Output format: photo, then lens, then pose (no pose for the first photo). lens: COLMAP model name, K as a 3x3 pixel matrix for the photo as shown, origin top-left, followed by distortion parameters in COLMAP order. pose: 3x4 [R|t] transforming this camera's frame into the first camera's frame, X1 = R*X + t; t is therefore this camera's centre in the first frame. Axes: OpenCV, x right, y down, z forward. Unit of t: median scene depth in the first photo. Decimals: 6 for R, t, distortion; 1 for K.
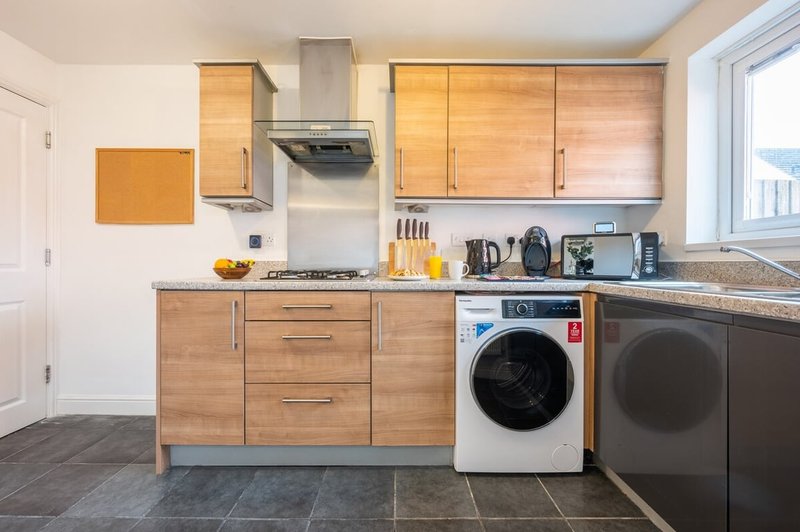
lens RADIAL K [[313.0, 0, 400.0], [0, 313.0, 266.0], [0, 0, 1]] dist [-0.001199, -0.000054]
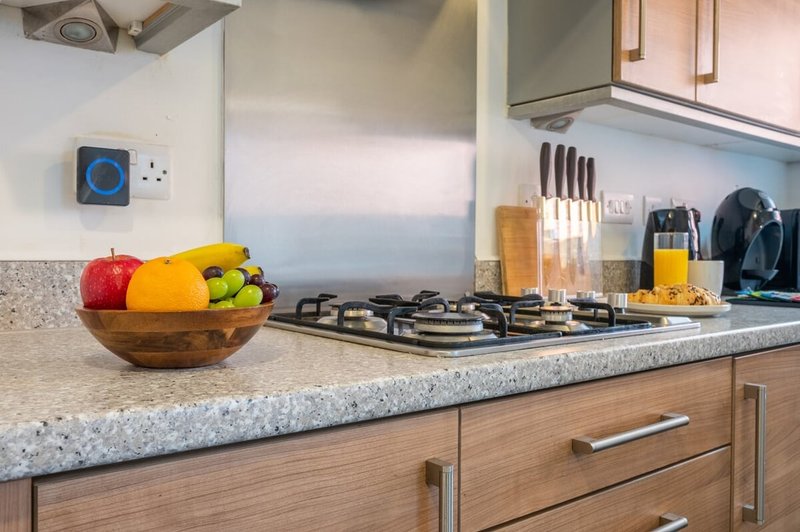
lens RADIAL K [[690.5, 0, 400.0], [0, 690.5, 266.0], [0, 0, 1]] dist [-0.000326, -0.000104]
pose [[0.779895, -0.009690, 0.625836, -0.768171], [-0.000260, 0.999875, 0.015806, -0.025754], [-0.625911, -0.012490, 0.779795, 0.592824]]
